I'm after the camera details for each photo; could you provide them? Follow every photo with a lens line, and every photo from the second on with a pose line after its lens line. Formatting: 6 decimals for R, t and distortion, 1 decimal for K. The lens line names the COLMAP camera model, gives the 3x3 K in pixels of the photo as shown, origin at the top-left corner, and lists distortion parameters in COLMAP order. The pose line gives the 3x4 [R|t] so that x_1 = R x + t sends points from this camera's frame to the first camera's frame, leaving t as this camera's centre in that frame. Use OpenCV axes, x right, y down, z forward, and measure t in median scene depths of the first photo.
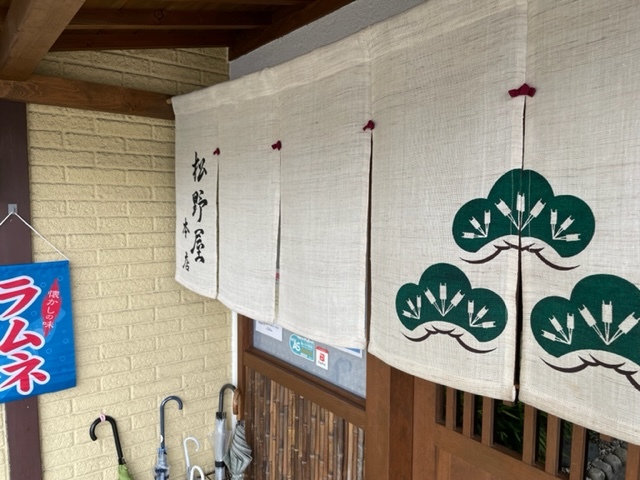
lens RADIAL K [[483.1, 0, 319.6], [0, 483.1, 241.0], [0, 0, 1]] dist [0.020226, -0.040555]
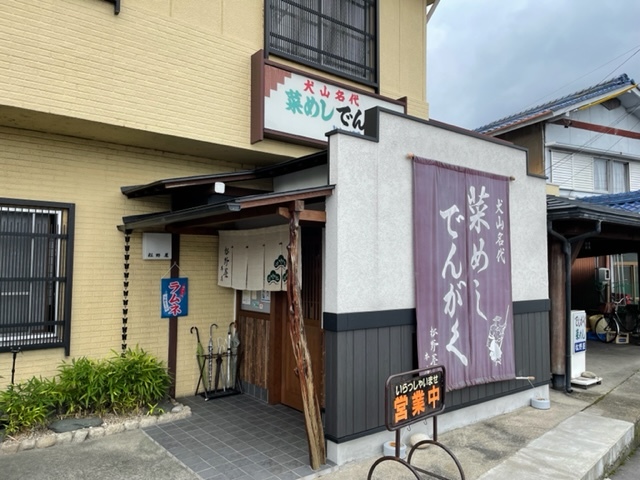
lens RADIAL K [[483.1, 0, 321.5], [0, 483.1, 238.7], [0, 0, 1]] dist [0.020226, -0.040555]
pose [[0.999934, 0.001339, 0.011407, 0.387520], [0.000229, 0.990650, -0.136431, 0.232853], [-0.011483, 0.136425, 0.990584, -2.426482]]
